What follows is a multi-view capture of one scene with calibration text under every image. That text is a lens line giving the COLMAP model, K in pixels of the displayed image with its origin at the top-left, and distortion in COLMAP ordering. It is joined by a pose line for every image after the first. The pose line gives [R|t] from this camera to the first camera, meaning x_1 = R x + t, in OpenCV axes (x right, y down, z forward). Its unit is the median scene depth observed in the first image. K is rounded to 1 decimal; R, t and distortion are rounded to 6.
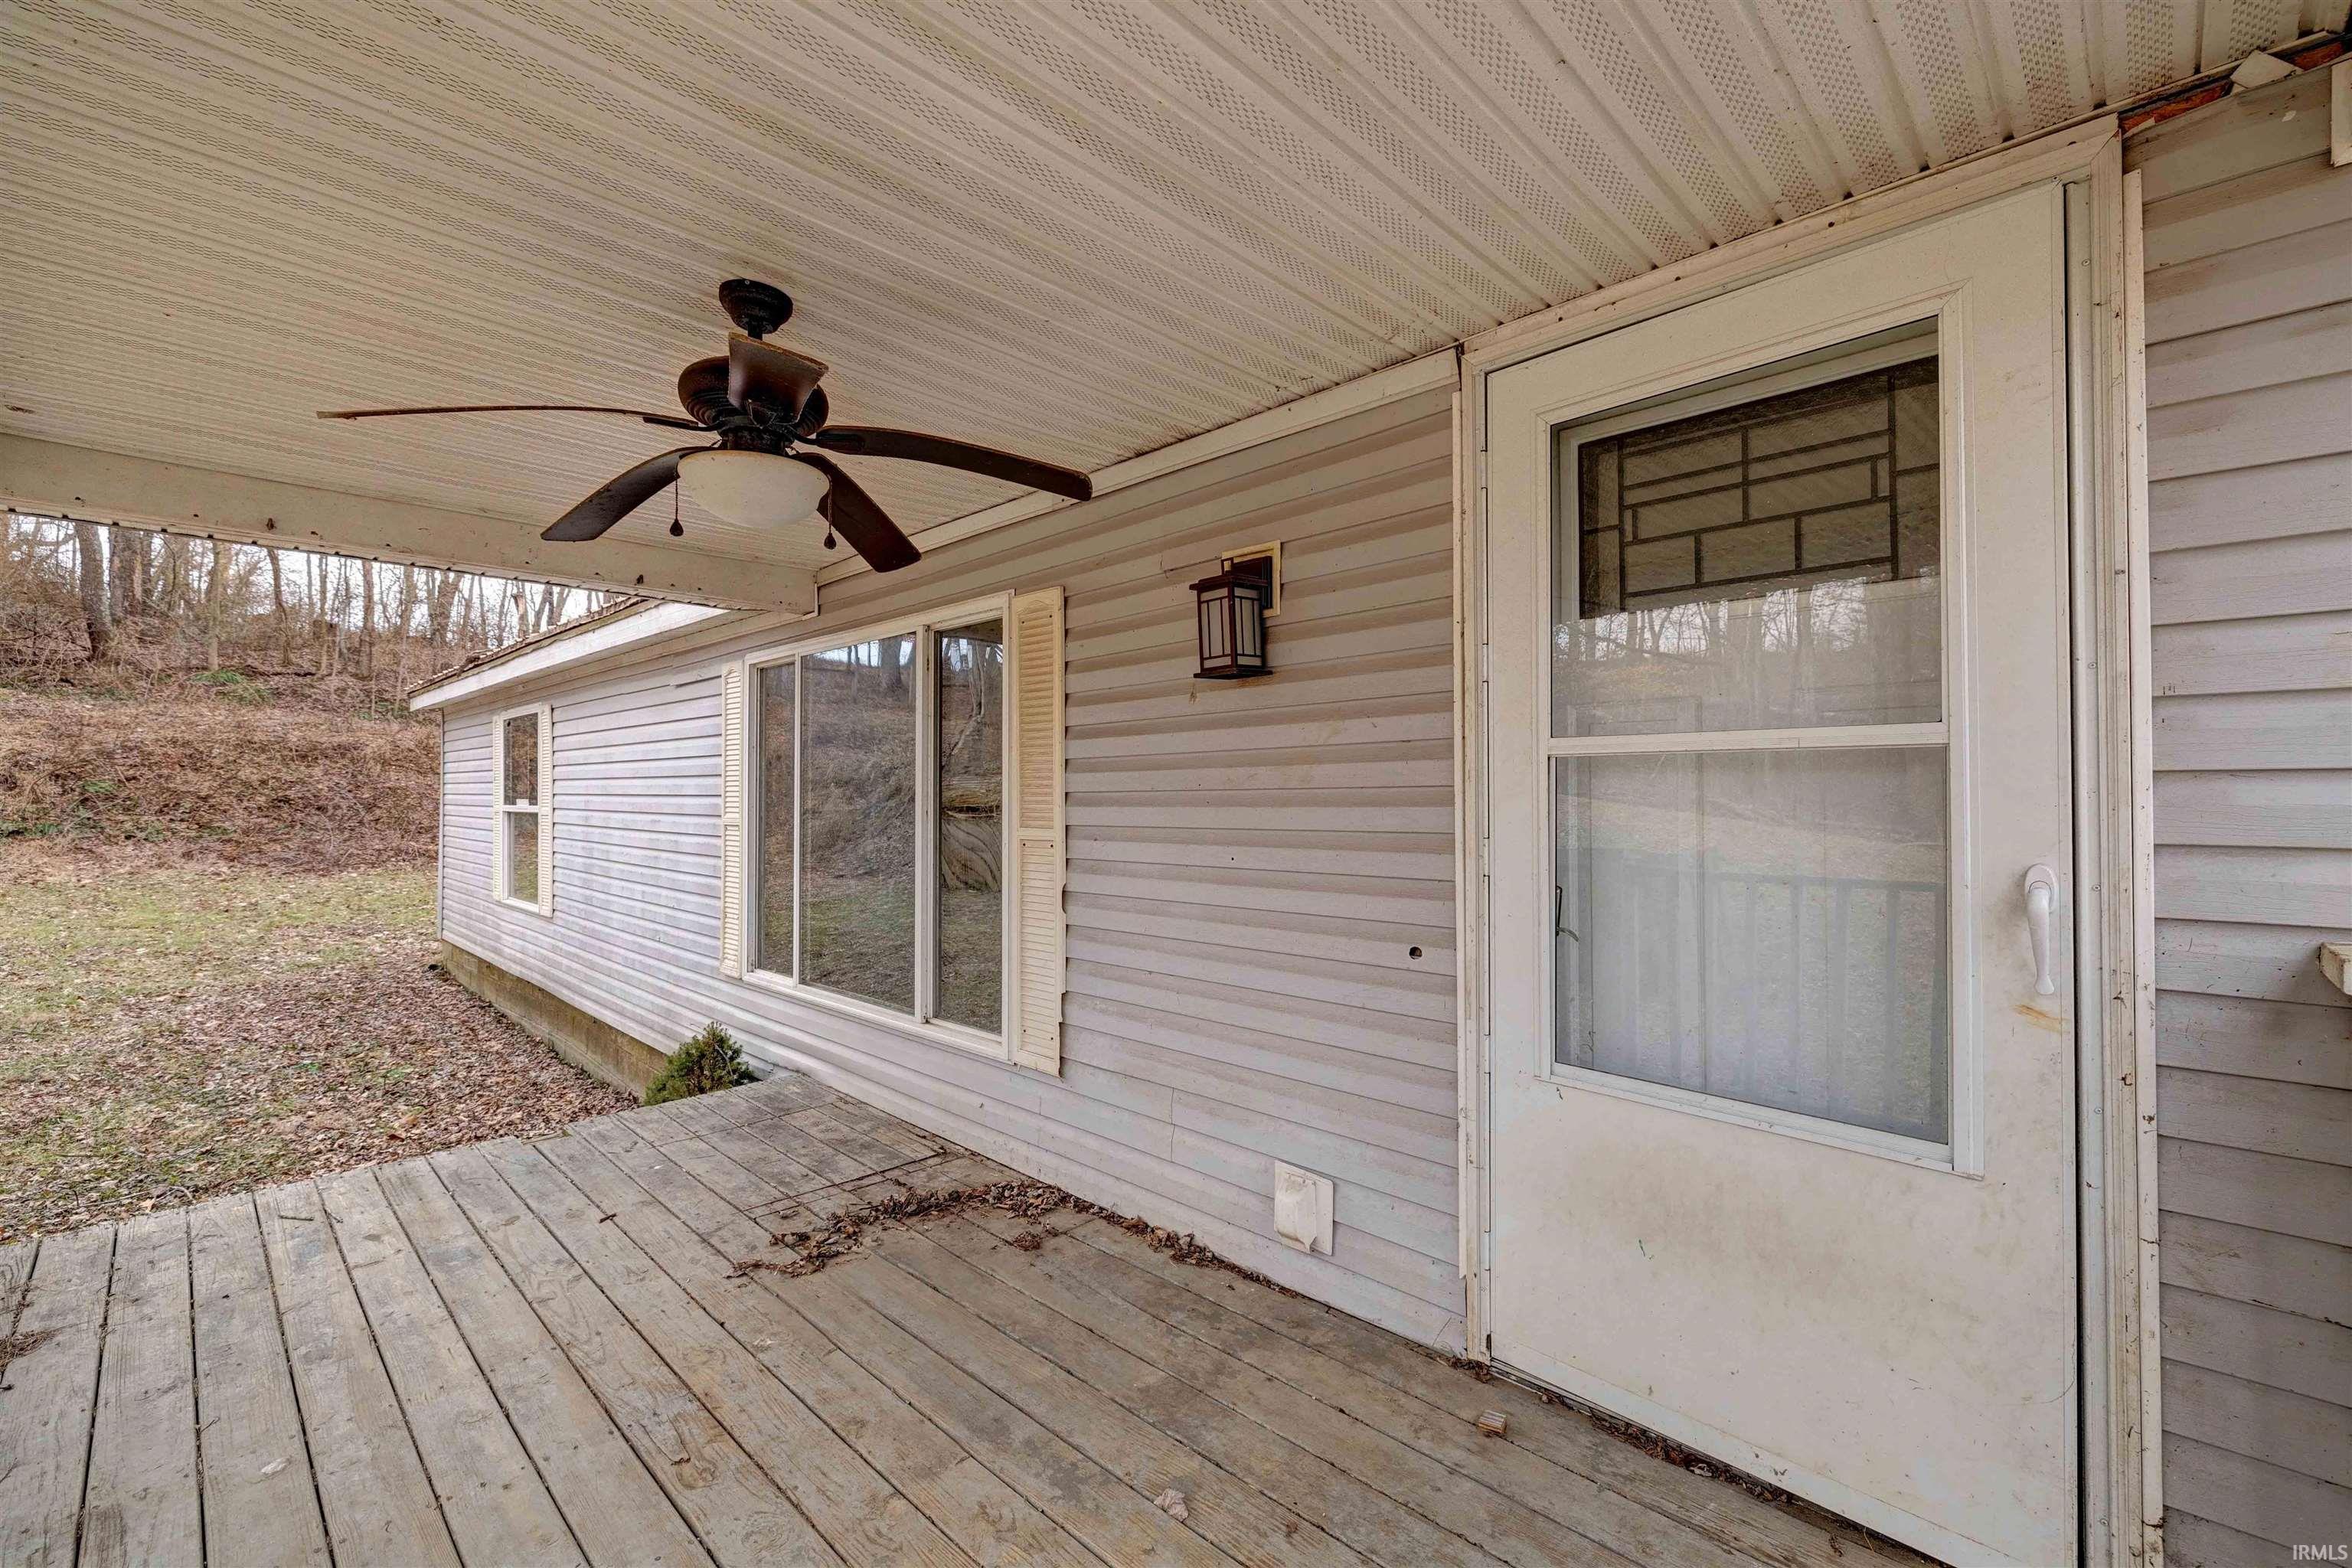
lens RADIAL K [[989.0, 0, 1176.0], [0, 989.0, 784.0], [0, 0, 1]] dist [-0.000849, 0.000129]
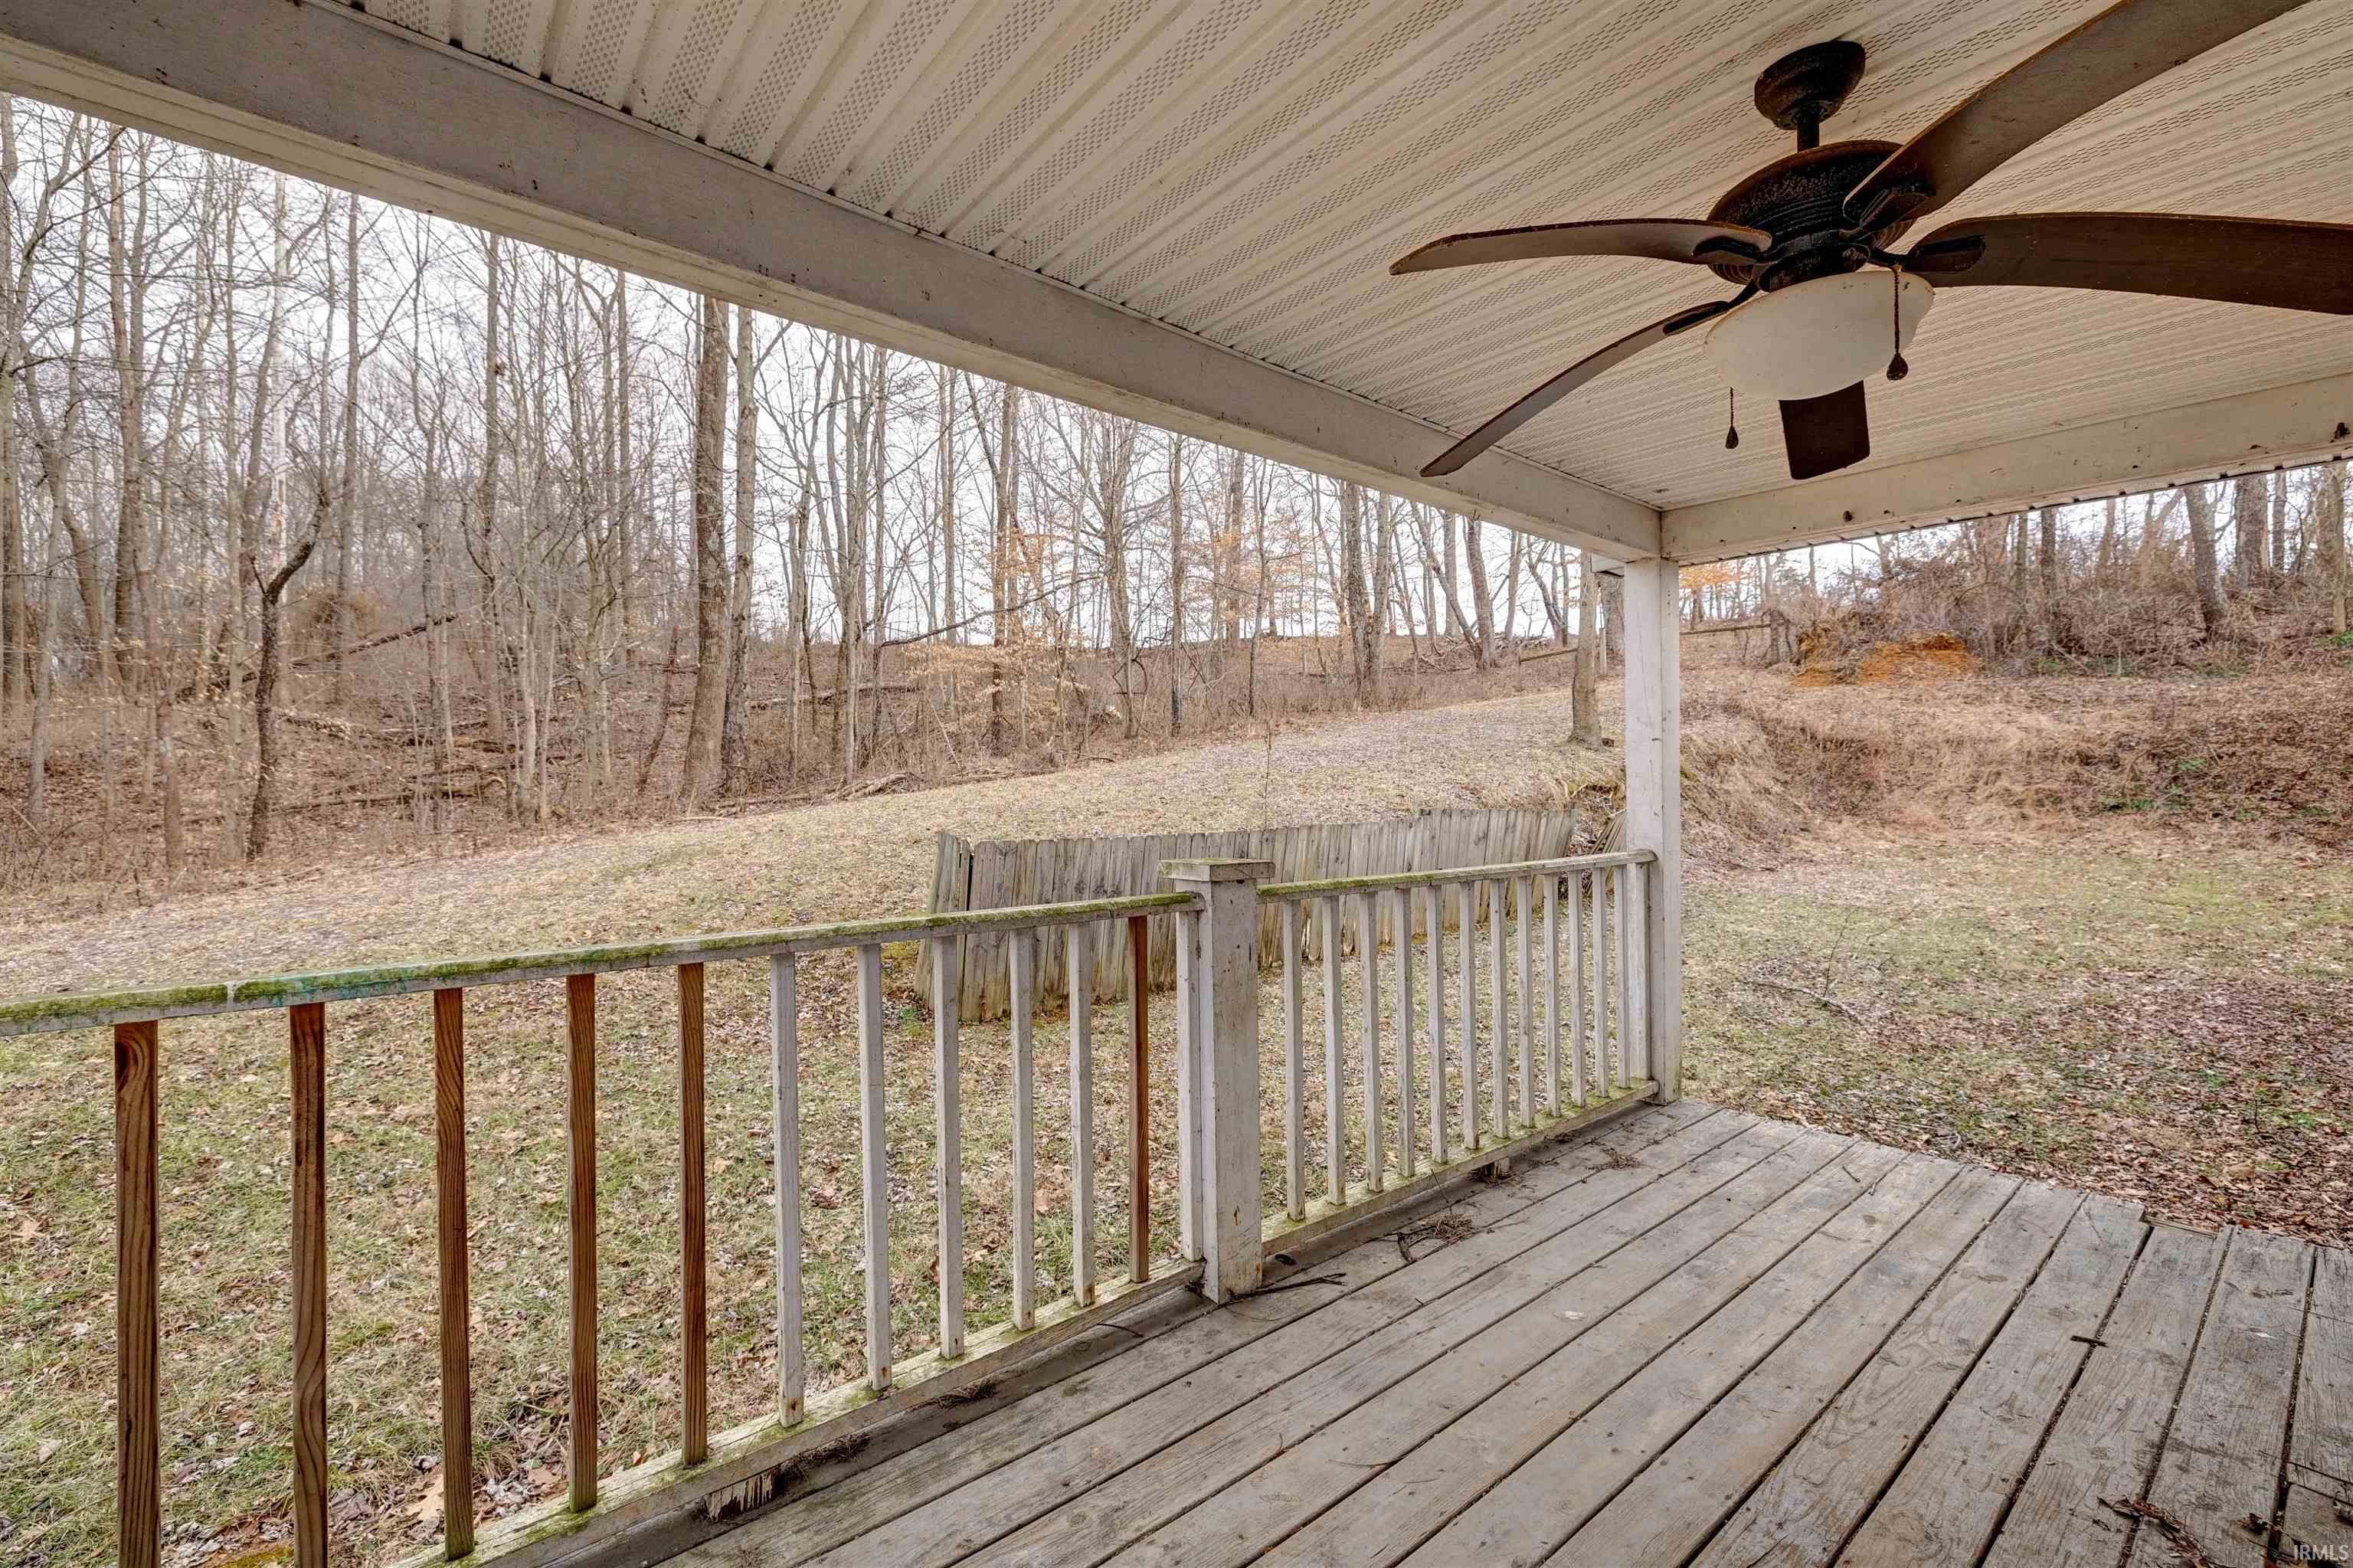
lens RADIAL K [[989.5, 0, 1176.5], [0, 989.5, 784.0], [0, 0, 1]] dist [-0.000849, 0.000129]
pose [[-0.107926, 0.005948, -0.994141, 0.125909], [0.015978, 0.999863, 0.004248, 0.005717], [0.994030, -0.015426, -0.108006, 0.227298]]
